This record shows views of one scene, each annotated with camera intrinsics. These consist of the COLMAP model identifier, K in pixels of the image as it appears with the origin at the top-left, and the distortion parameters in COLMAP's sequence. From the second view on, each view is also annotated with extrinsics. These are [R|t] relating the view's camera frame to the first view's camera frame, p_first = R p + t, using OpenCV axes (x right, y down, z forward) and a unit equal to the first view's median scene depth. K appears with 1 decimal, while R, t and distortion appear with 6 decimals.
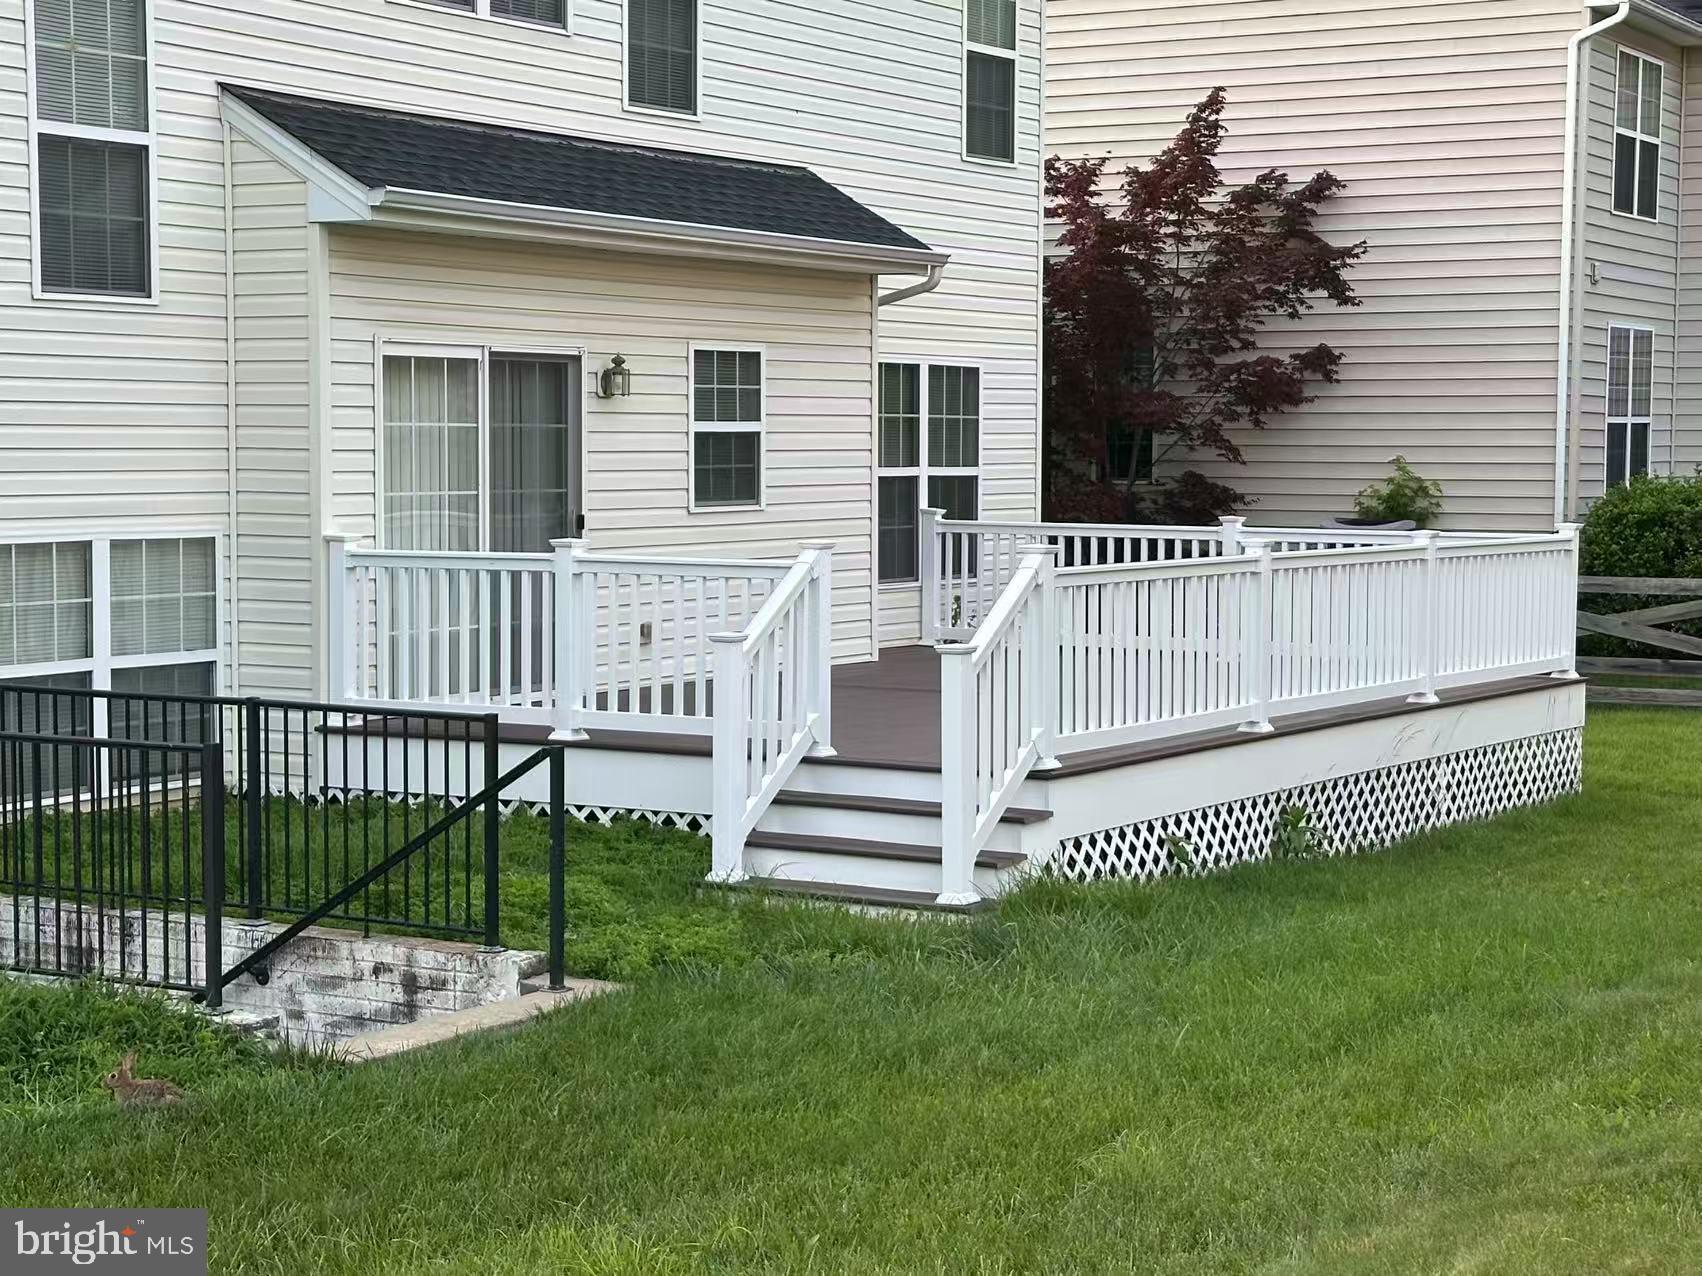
lens RADIAL K [[3138.9, 0, 848.4], [0, 3138.9, 635.4], [0, 0, 1]] dist [0.166927, 0.000000]
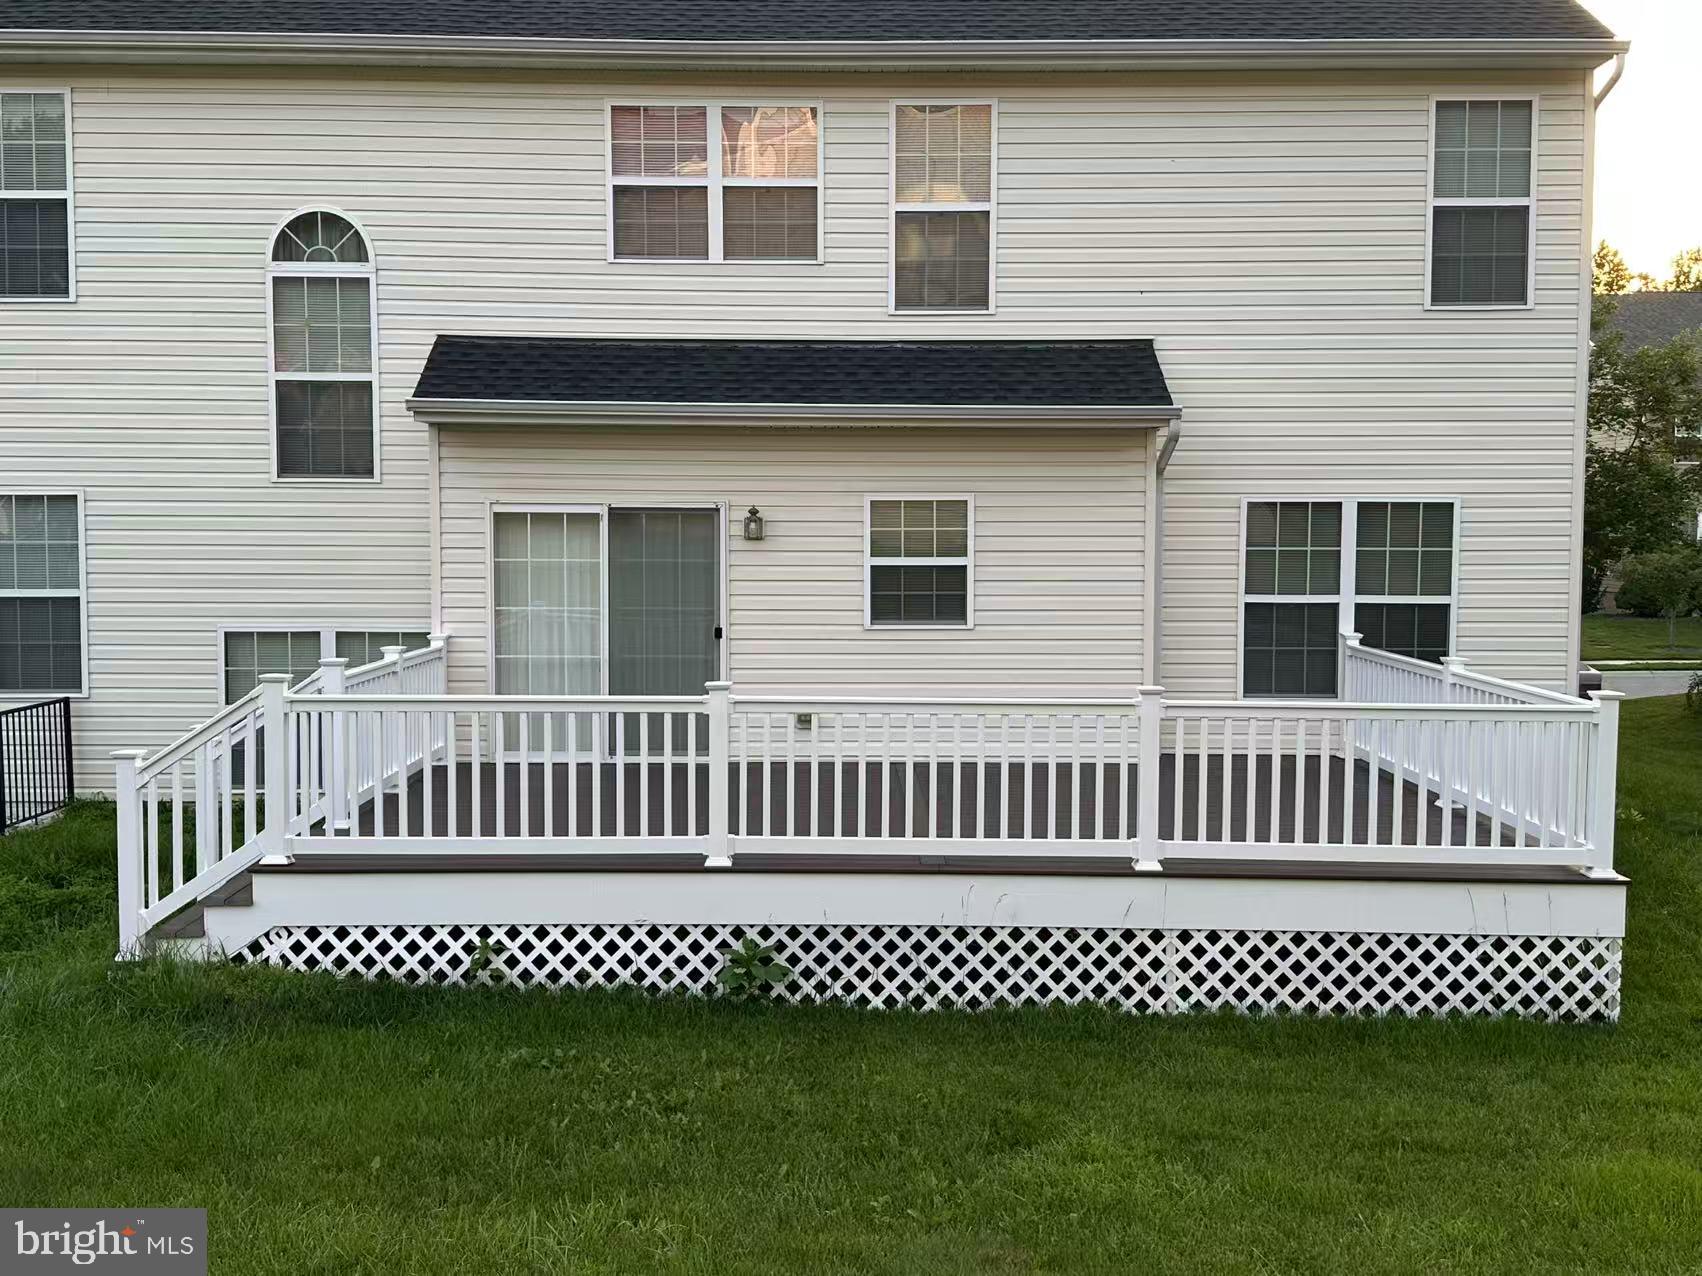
lens RADIAL K [[1803.7, 0, 852.1], [0, 1803.7, 640.2], [0, 0, 1]] dist [0.135039, 0.000000]
pose [[0.526354, 0.049705, -0.848812, 0.565214], [-0.055464, 0.998171, 0.024058, -0.052013], [0.848455, 0.034416, 0.528148, 0.614946]]
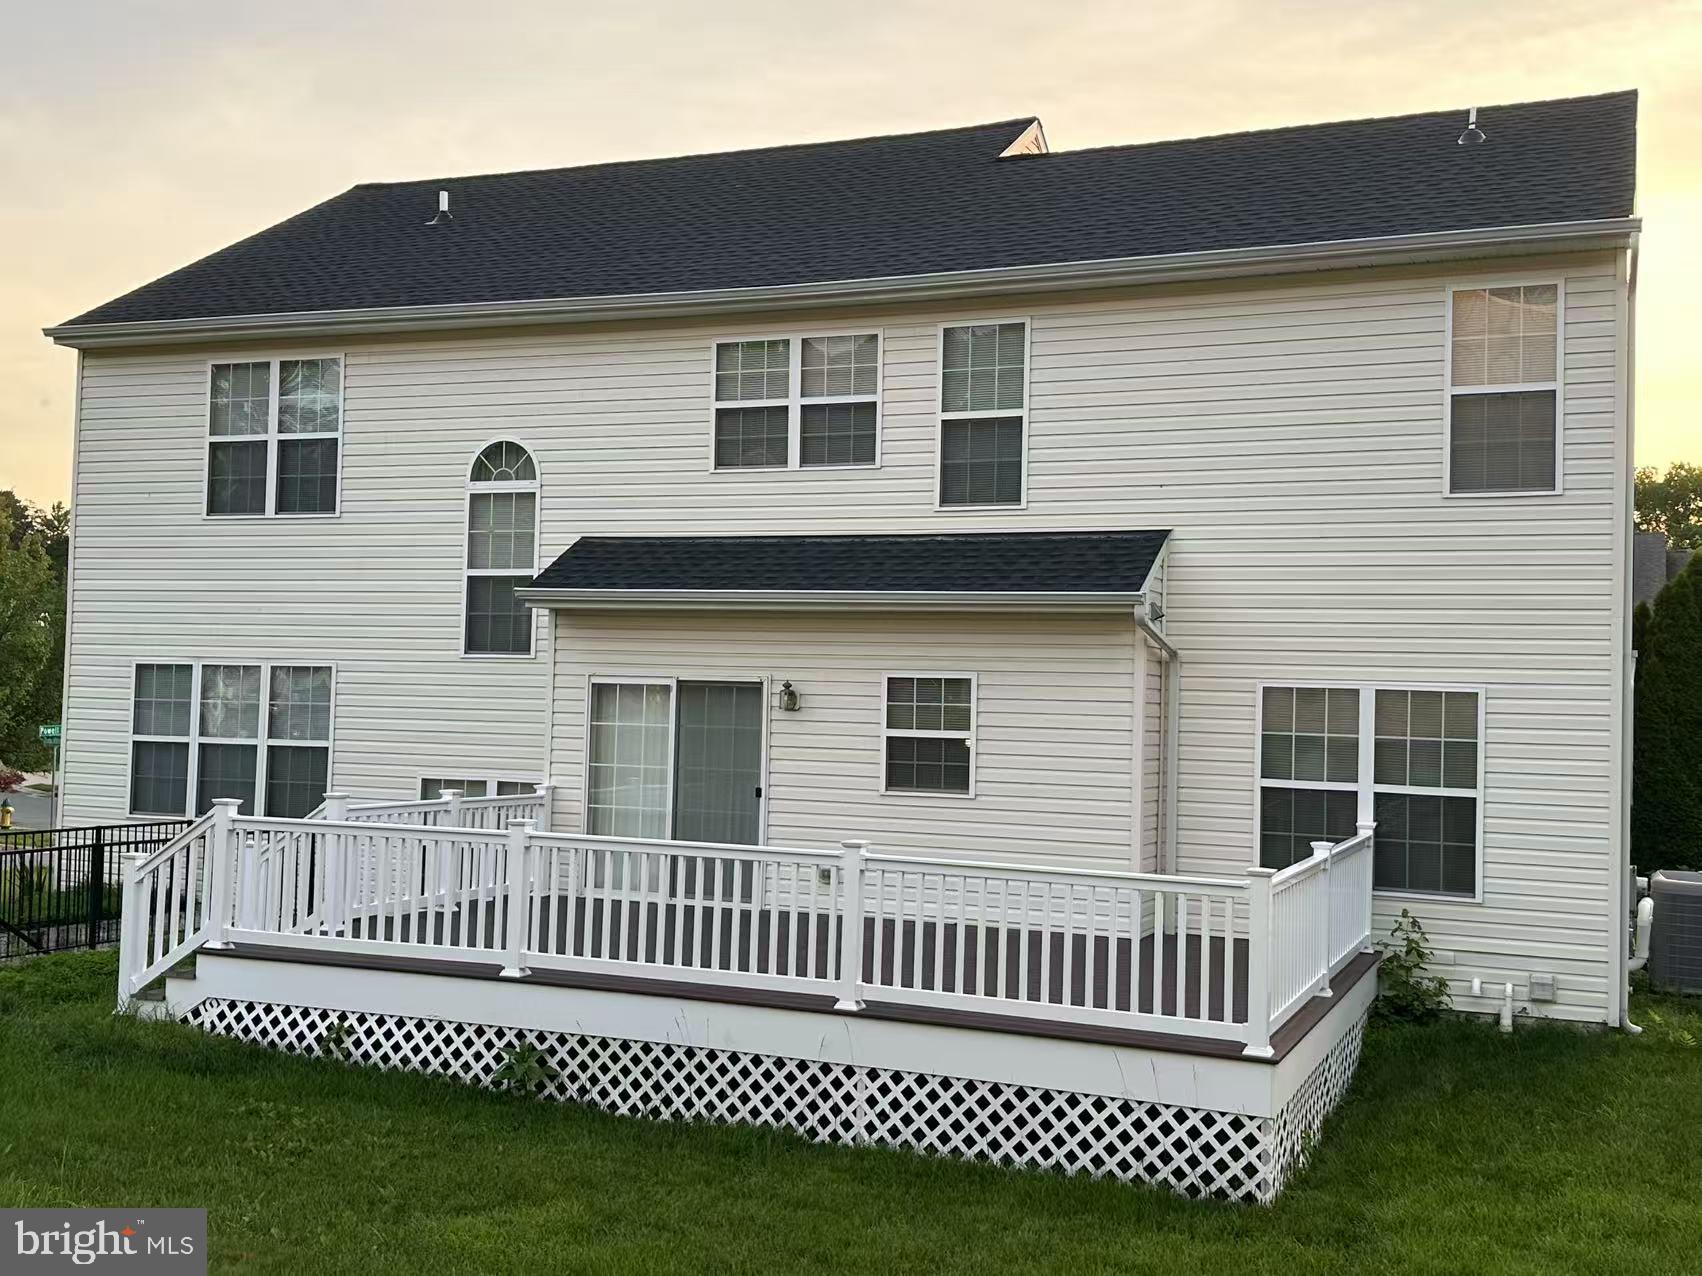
lens RADIAL K [[1803.7, 0, 845.6], [0, 1803.7, 641.1], [0, 0, 1]] dist [0.135039, 0.000000]
pose [[0.151268, -0.037580, -0.987778, 0.736239], [-0.091116, 0.994493, -0.051789, -0.063882], [0.984284, 0.097836, 0.147011, 0.865158]]
